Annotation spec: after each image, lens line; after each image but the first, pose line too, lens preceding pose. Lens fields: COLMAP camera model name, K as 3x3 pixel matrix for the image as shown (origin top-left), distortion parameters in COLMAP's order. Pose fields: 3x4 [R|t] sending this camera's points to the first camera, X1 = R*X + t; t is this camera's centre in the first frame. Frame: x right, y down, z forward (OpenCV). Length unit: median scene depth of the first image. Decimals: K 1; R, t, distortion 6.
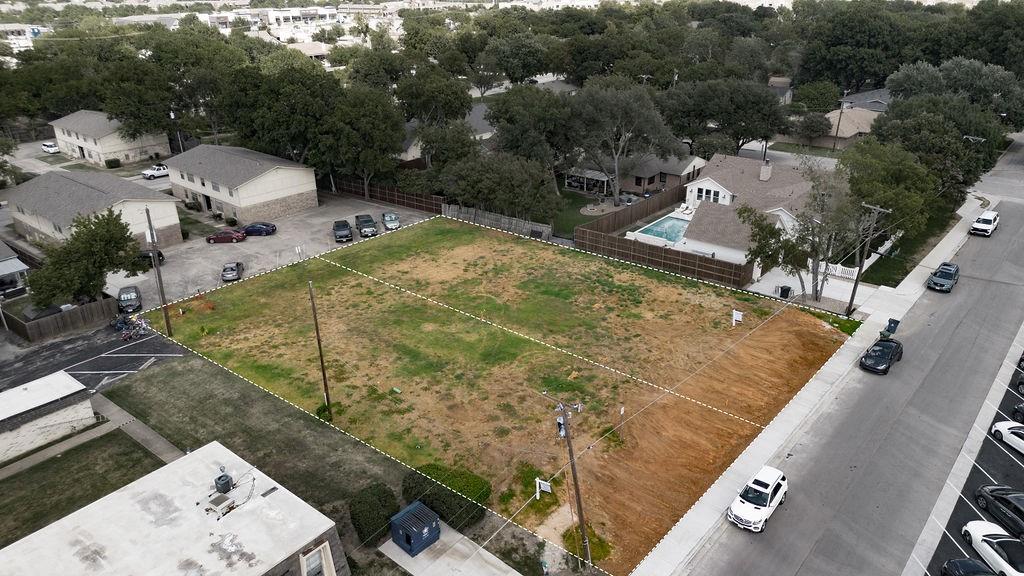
lens RADIAL K [[723.8, 0, 512.0], [0, 723.8, 288.0], [0, 0, 1]] dist [0.075441, -0.083760]
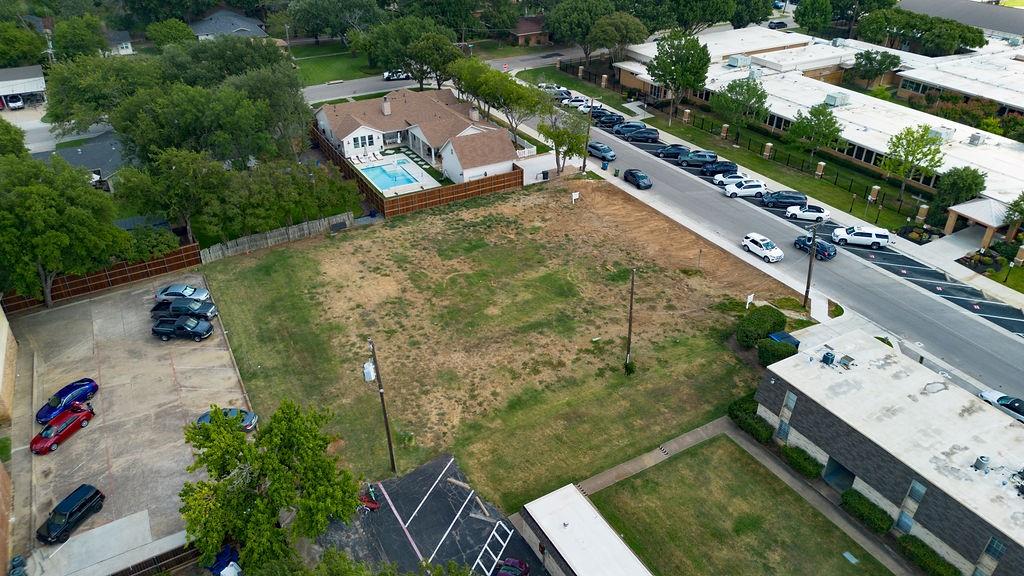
lens RADIAL K [[723.8, 0, 512.0], [0, 723.8, 288.0], [0, 0, 1]] dist [0.075441, -0.083760]
pose [[0.356069, -0.478840, 0.802451, -0.907497], [0.373011, 0.860183, 0.347776, -0.325902], [-0.856783, 0.175491, 0.484897, 0.402673]]
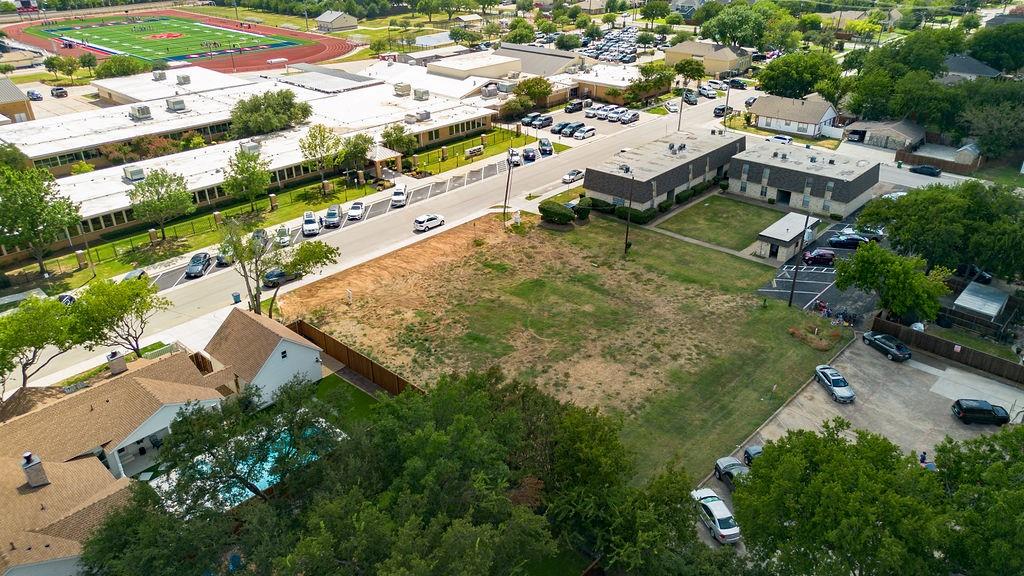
lens RADIAL K [[723.8, 0, 512.0], [0, 723.8, 288.0], [0, 0, 1]] dist [0.075441, -0.083760]
pose [[-0.997956, -0.005644, 0.063649, -0.058193], [0.045966, 0.628519, 0.776435, -0.885164], [-0.044387, 0.777774, -0.626975, 1.645938]]
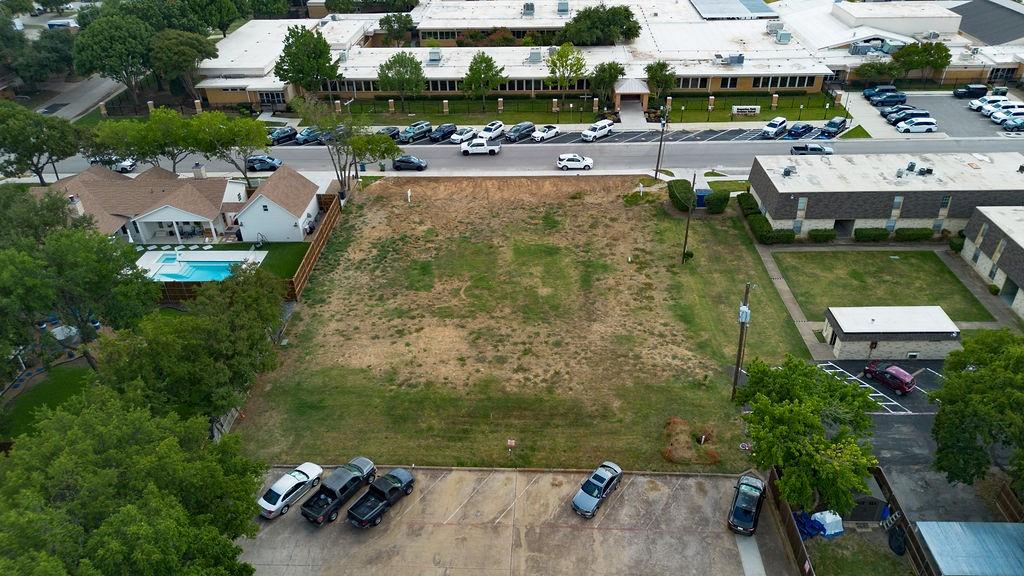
lens RADIAL K [[723.8, 0, 512.0], [0, 723.8, 288.0], [0, 0, 1]] dist [0.075441, -0.083760]
pose [[-0.610929, -0.404641, 0.680464, -0.796368], [0.345498, 0.637076, 0.689032, -0.699143], [-0.712318, 0.656049, -0.249406, 1.226434]]
